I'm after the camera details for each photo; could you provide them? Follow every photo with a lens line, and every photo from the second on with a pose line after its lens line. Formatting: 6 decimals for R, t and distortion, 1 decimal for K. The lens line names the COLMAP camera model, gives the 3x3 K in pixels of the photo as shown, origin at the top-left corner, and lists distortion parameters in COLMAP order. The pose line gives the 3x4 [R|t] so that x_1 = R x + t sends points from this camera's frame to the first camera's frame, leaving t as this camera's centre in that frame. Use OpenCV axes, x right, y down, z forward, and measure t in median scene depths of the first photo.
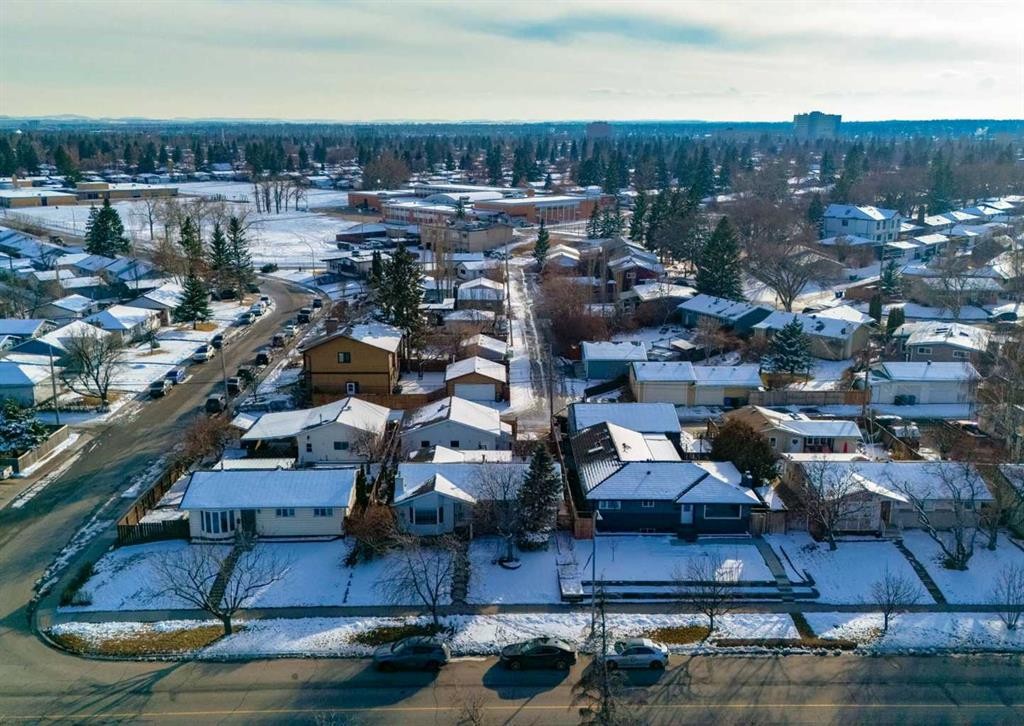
lens RADIAL K [[945.2, 0, 509.6], [0, 945.2, 367.6], [0, 0, 1]] dist [0.110319, -0.166627]
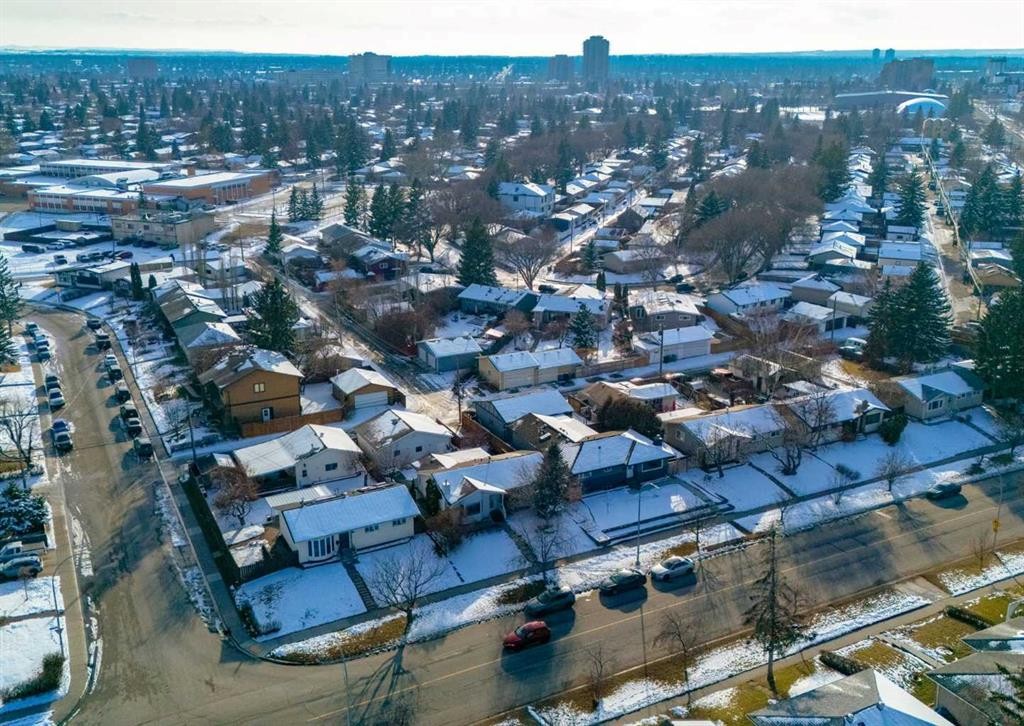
lens RADIAL K [[945.2, 0, 509.6], [0, 945.2, 367.6], [0, 0, 1]] dist [0.110319, -0.166627]
pose [[0.894951, -0.139470, 0.423806, -0.387887], [0.110202, 0.989555, 0.092938, -0.107927], [-0.432341, -0.036471, 0.900972, -0.154447]]
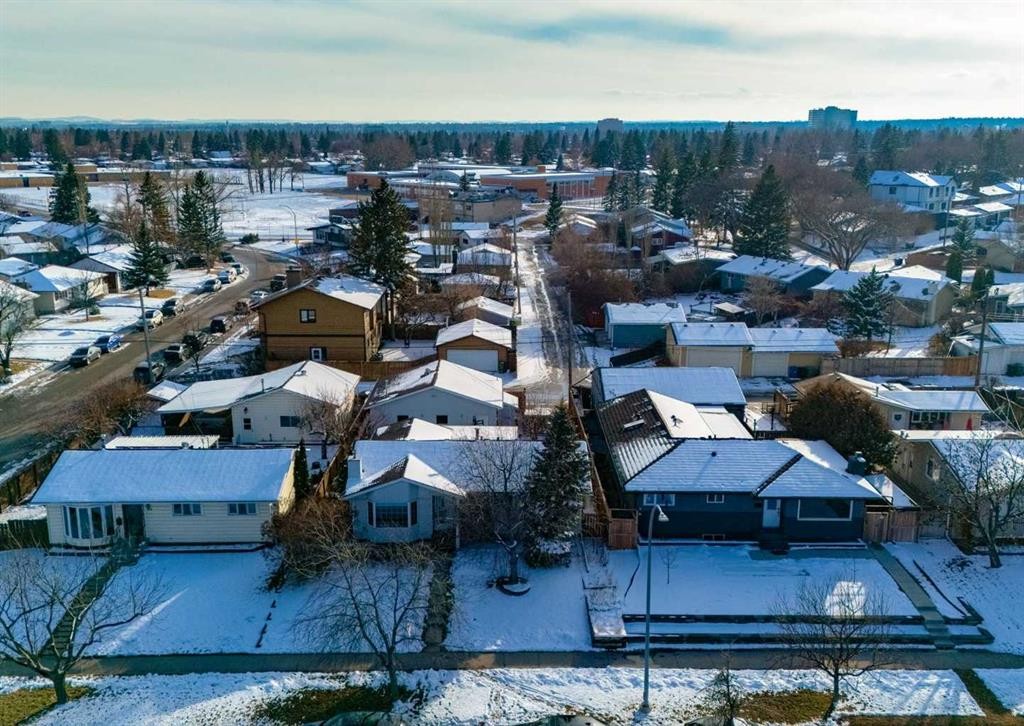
lens RADIAL K [[949.6, 0, 512.0], [0, 949.6, 363.0], [0, 0, 1]] dist [0.053154, -0.017478]
pose [[0.999969, 0.001790, -0.007730, 0.002600], [-0.001840, 0.999977, -0.006519, 0.033745], [0.007718, 0.006533, 0.999949, 0.207069]]
